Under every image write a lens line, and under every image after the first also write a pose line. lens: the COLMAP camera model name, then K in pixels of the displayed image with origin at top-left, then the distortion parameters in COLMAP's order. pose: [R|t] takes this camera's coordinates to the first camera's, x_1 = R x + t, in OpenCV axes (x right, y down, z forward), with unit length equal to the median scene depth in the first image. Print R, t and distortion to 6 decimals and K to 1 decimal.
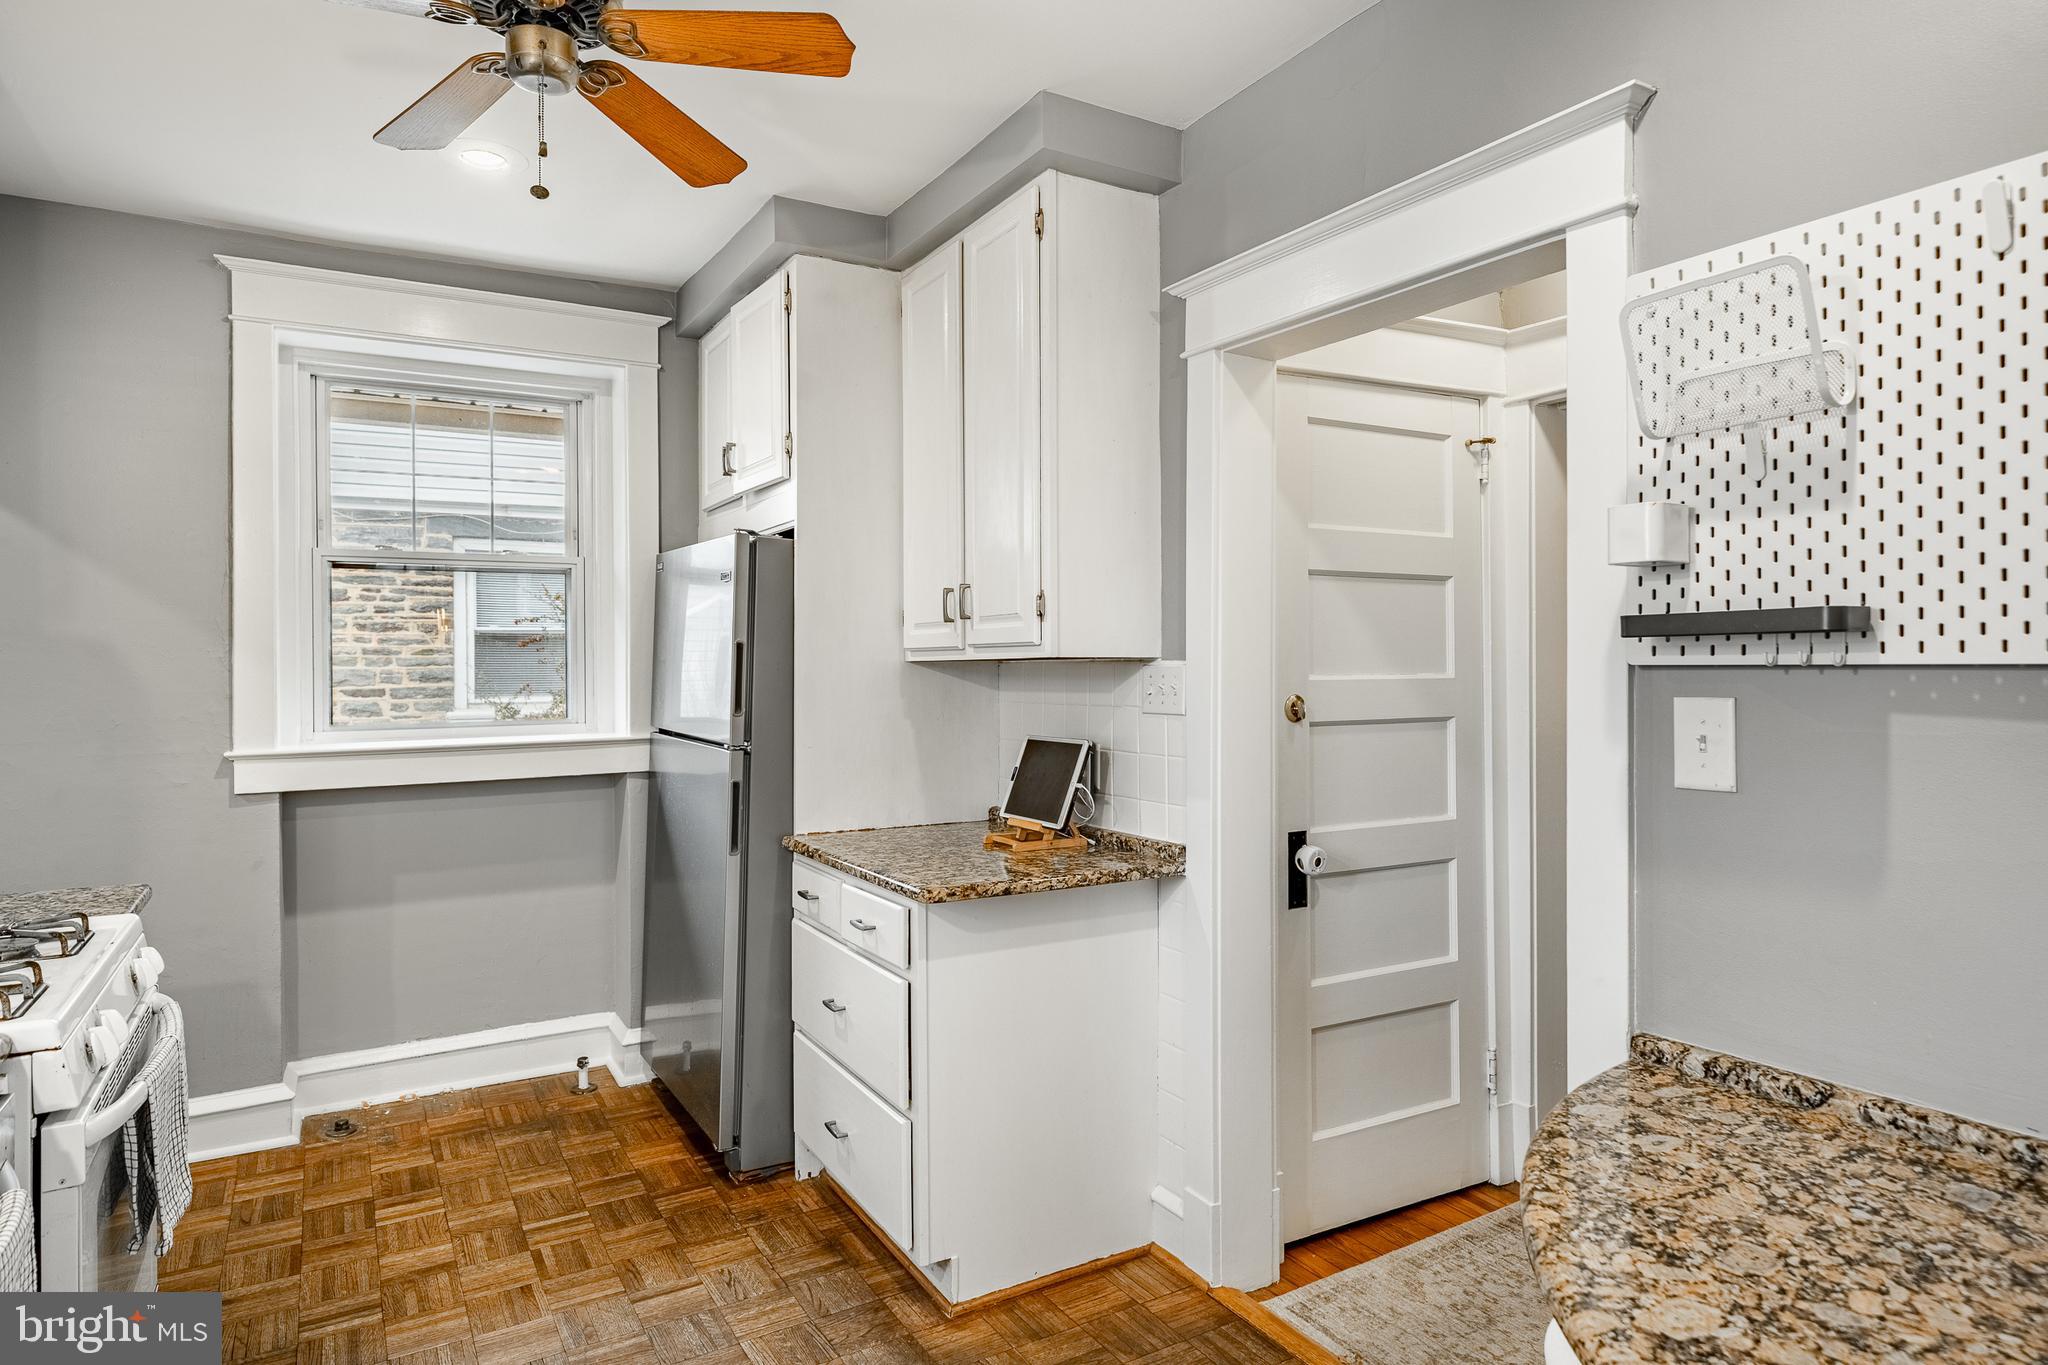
lens RADIAL K [[1181.4, 0, 1022.1], [0, 1181.4, 672.1], [0, 0, 1]] dist [0.003011, 0.000758]
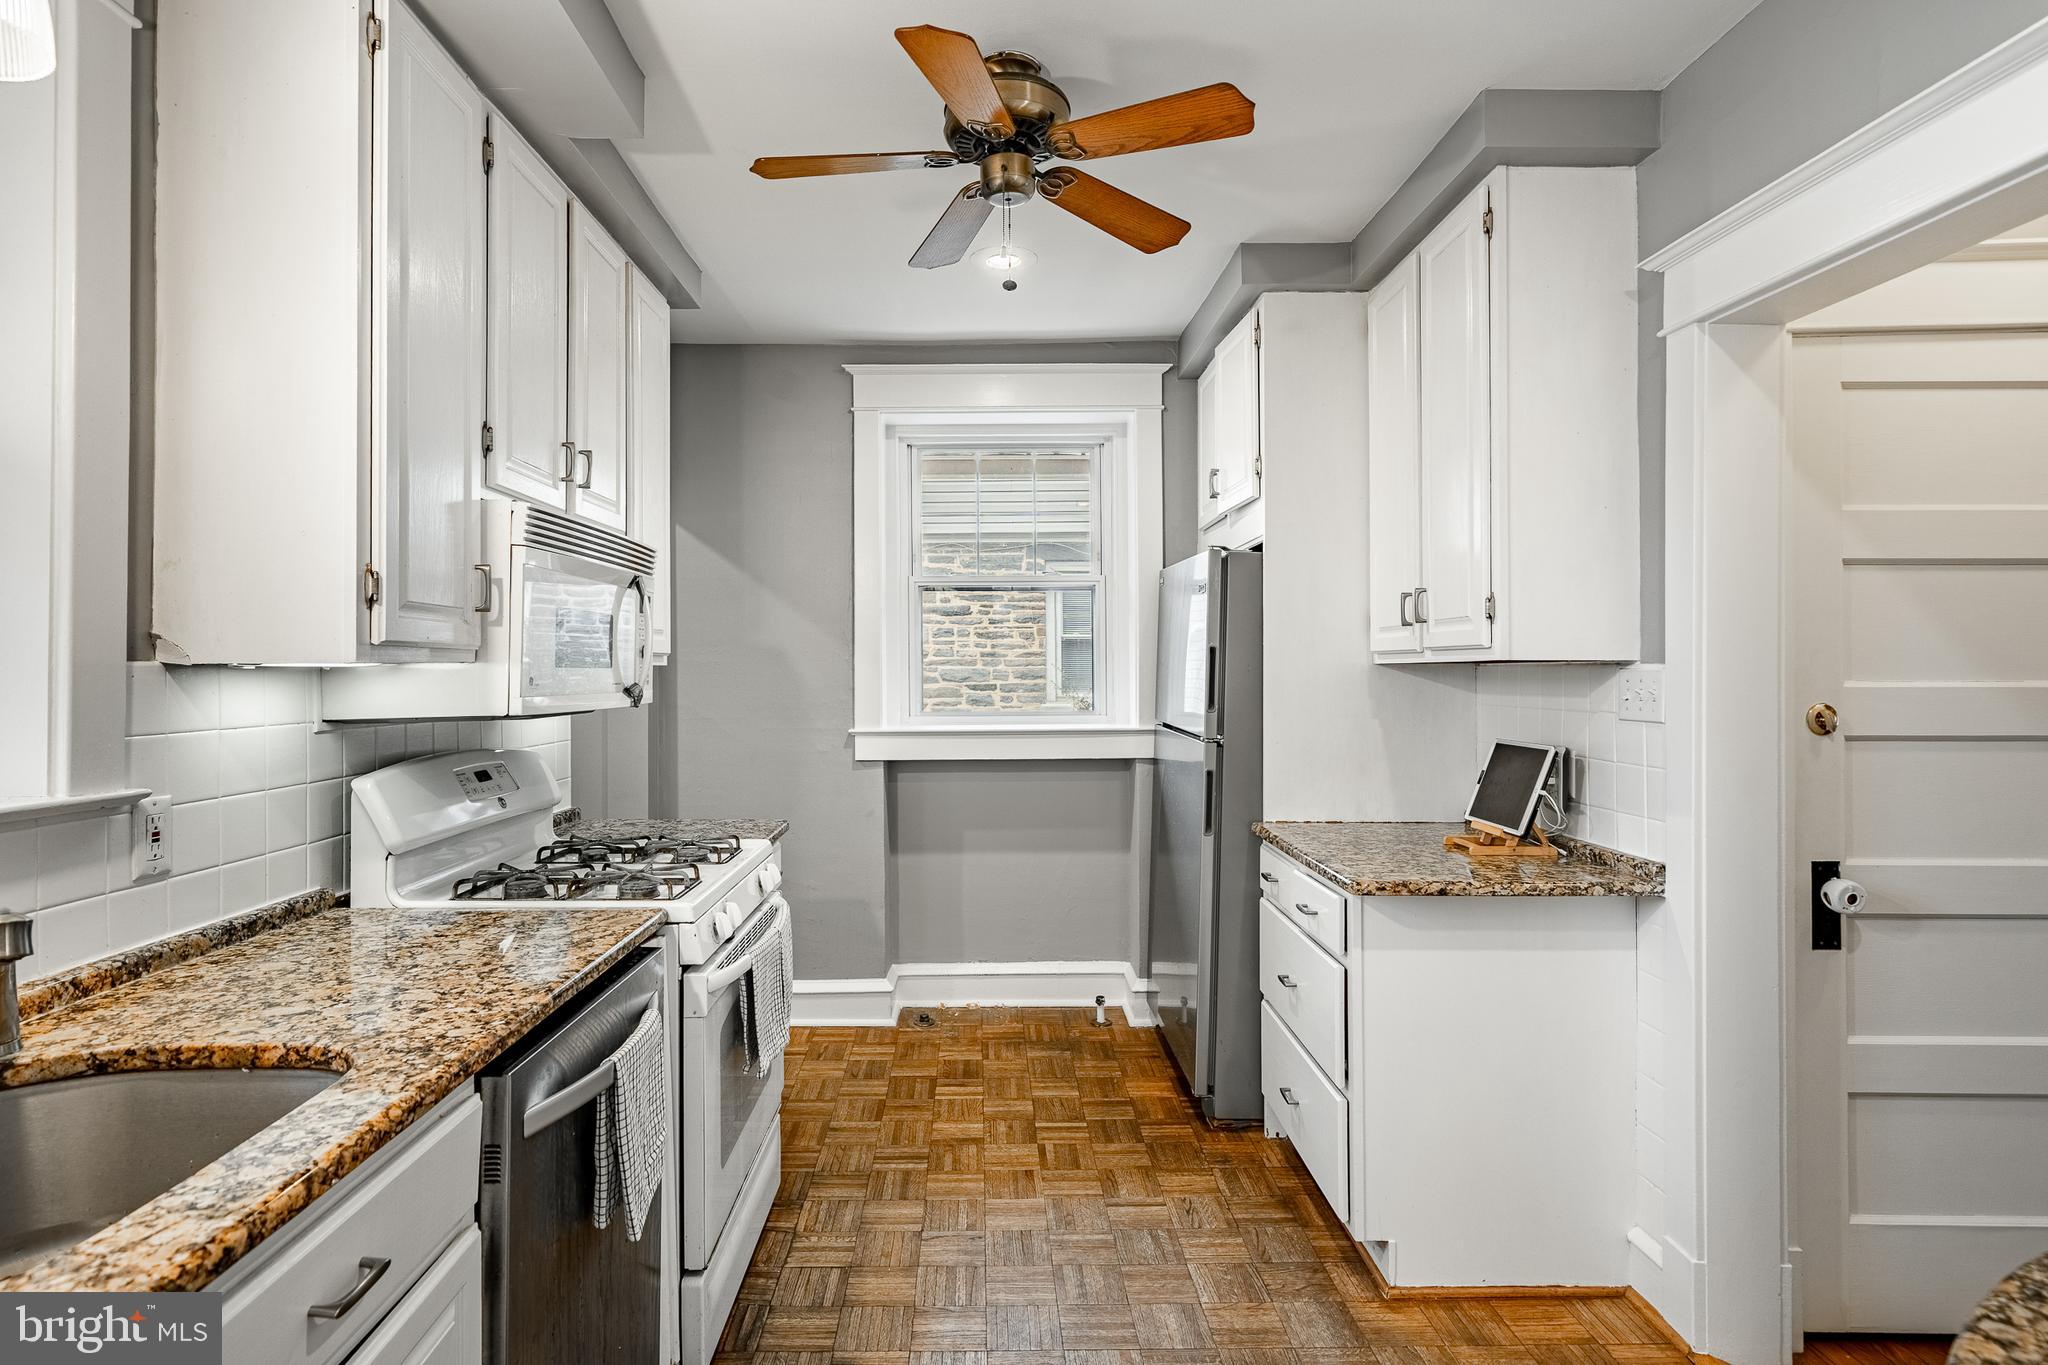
lens RADIAL K [[1092.6, 0, 1018.4], [0, 1092.6, 673.6], [0, 0, 1]] dist [0.003105, 0.001999]
pose [[0.866535, 0.007350, -0.499062, 0.123065], [-0.006992, 0.999972, 0.002587, -0.000890], [0.499067, 0.001247, 0.866562, 0.007437]]
